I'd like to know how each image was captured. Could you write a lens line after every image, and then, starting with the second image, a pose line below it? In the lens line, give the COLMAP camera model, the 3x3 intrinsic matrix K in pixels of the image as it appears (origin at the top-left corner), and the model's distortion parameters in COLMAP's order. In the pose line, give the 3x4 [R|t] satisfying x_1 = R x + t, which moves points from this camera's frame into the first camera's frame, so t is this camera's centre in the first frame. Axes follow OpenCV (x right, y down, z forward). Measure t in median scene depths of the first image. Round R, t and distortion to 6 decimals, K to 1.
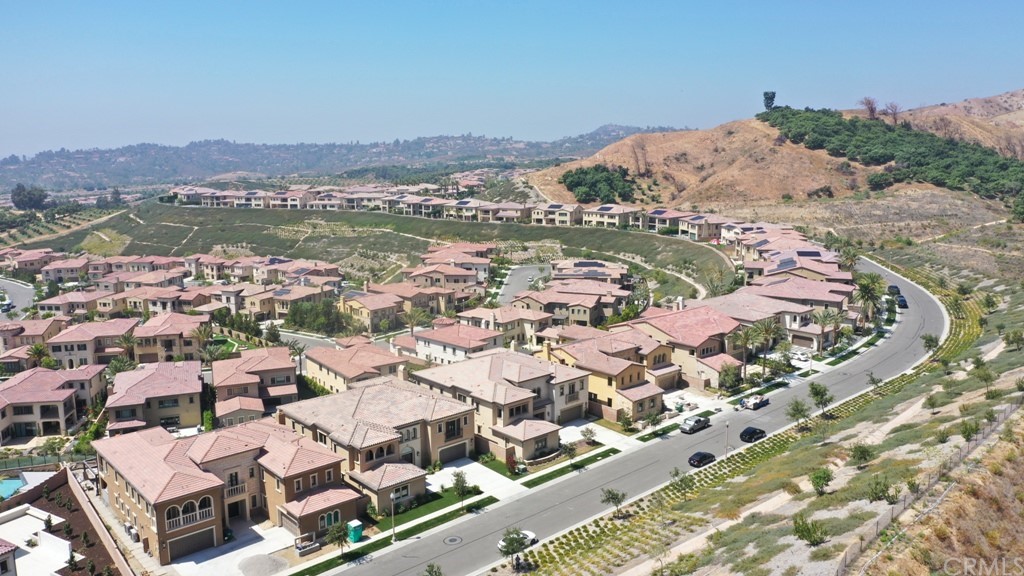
lens RADIAL K [[801.4, 0, 512.0], [0, 801.4, 288.0], [0, 0, 1]] dist [-0.001907, -0.004208]
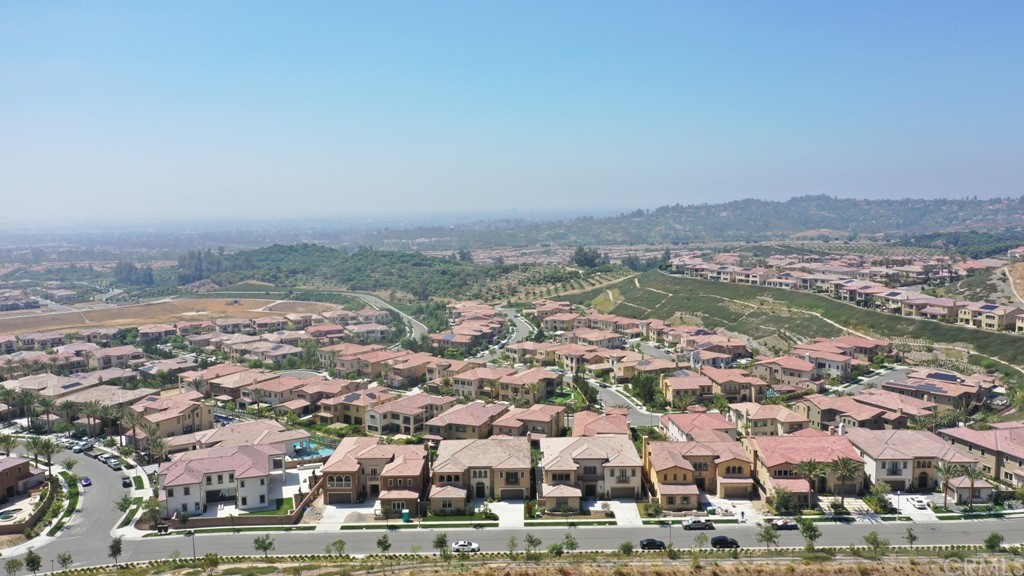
lens RADIAL K [[801.4, 0, 512.0], [0, 801.4, 288.0], [0, 0, 1]] dist [-0.001907, -0.004208]
pose [[0.746441, 0.075336, -0.661173, 0.249520], [-0.116899, 0.992965, -0.018833, -0.042237], [0.655103, 0.091348, 0.749997, -0.047764]]
